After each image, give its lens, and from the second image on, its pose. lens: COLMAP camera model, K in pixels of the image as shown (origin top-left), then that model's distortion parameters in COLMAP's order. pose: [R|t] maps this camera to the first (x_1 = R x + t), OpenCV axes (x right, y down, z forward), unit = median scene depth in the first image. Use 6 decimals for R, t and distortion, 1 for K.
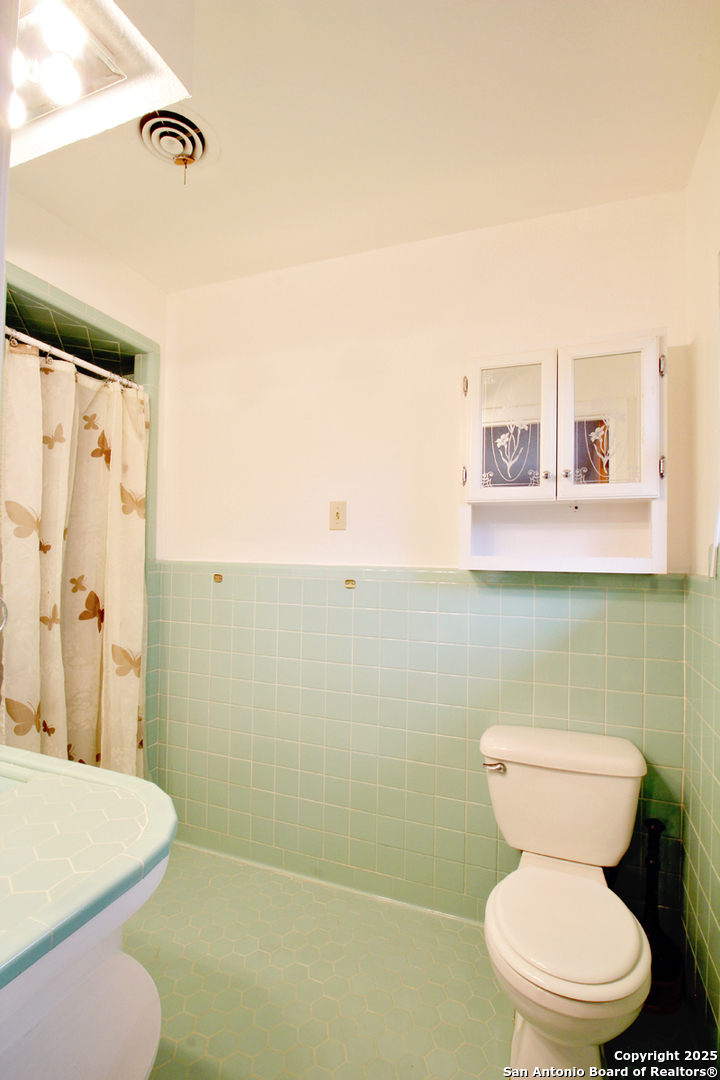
lens RADIAL K [[500.4, 0, 360.3], [0, 500.4, 543.4], [0, 0, 1]] dist [-0.002148, -0.010546]
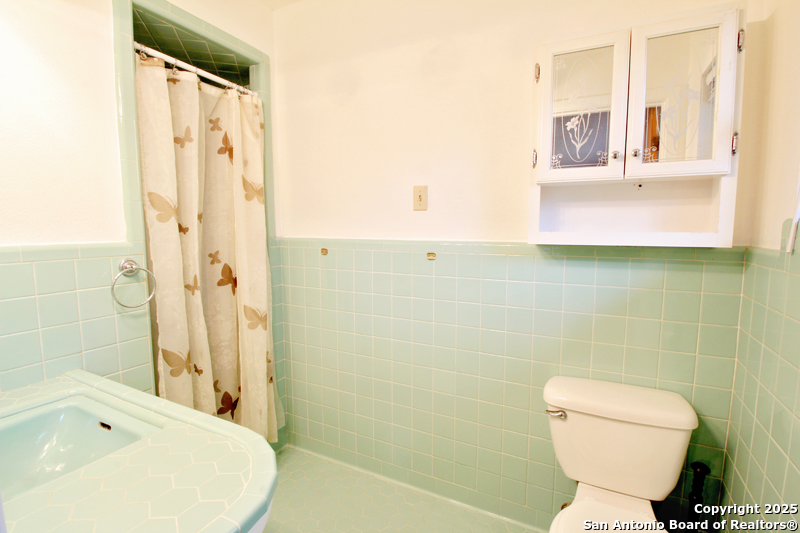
lens RADIAL K [[370.7, 0, 403.3], [0, 370.7, 261.6], [0, 0, 1]] dist [-0.002148, -0.010546]
pose [[0.995025, -0.005688, -0.099461, 0.001224], [0.017019, 0.993398, 0.113452, -0.008258], [0.098159, -0.114580, 0.988553, 0.143199]]
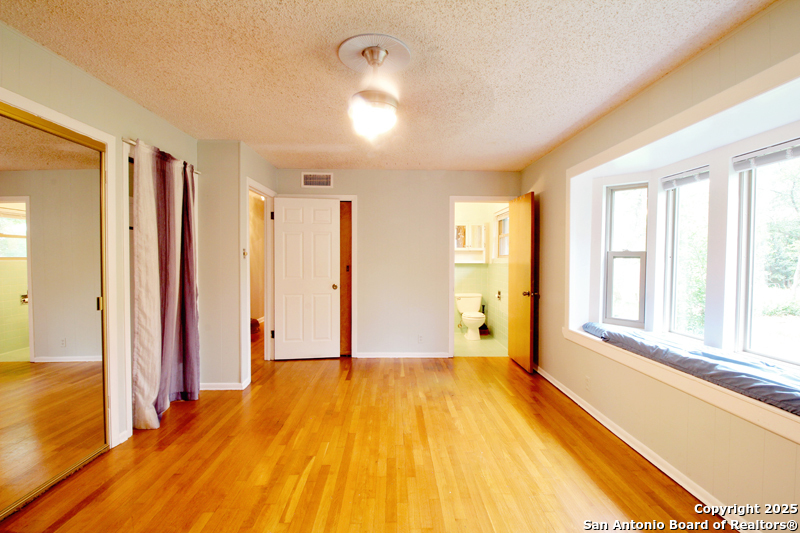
lens RADIAL K [[370.7, 0, 403.4], [0, 370.7, 263.5], [0, 0, 1]] dist [-0.002148, -0.010546]
pose [[0.919961, -0.013597, 0.391774, -1.783875], [-0.001331, 0.999284, 0.037806, -0.091201], [-0.392007, -0.035301, 0.919284, -2.370908]]
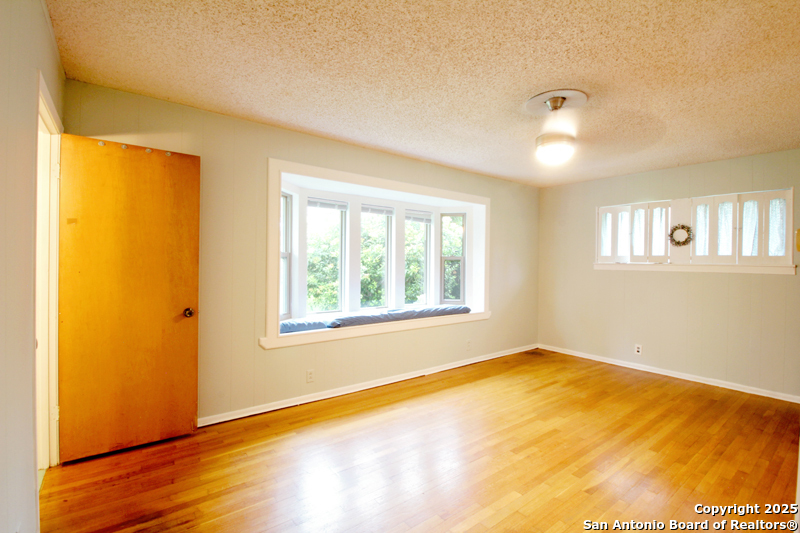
lens RADIAL K [[370.7, 0, 407.2], [0, 370.7, 264.9], [0, 0, 1]] dist [-0.002148, -0.010546]
pose [[-0.856410, -0.027570, 0.515559, -1.656592], [-0.032186, 0.999482, -0.000016, -0.028883], [-0.515291, -0.016608, -0.856854, 0.600436]]
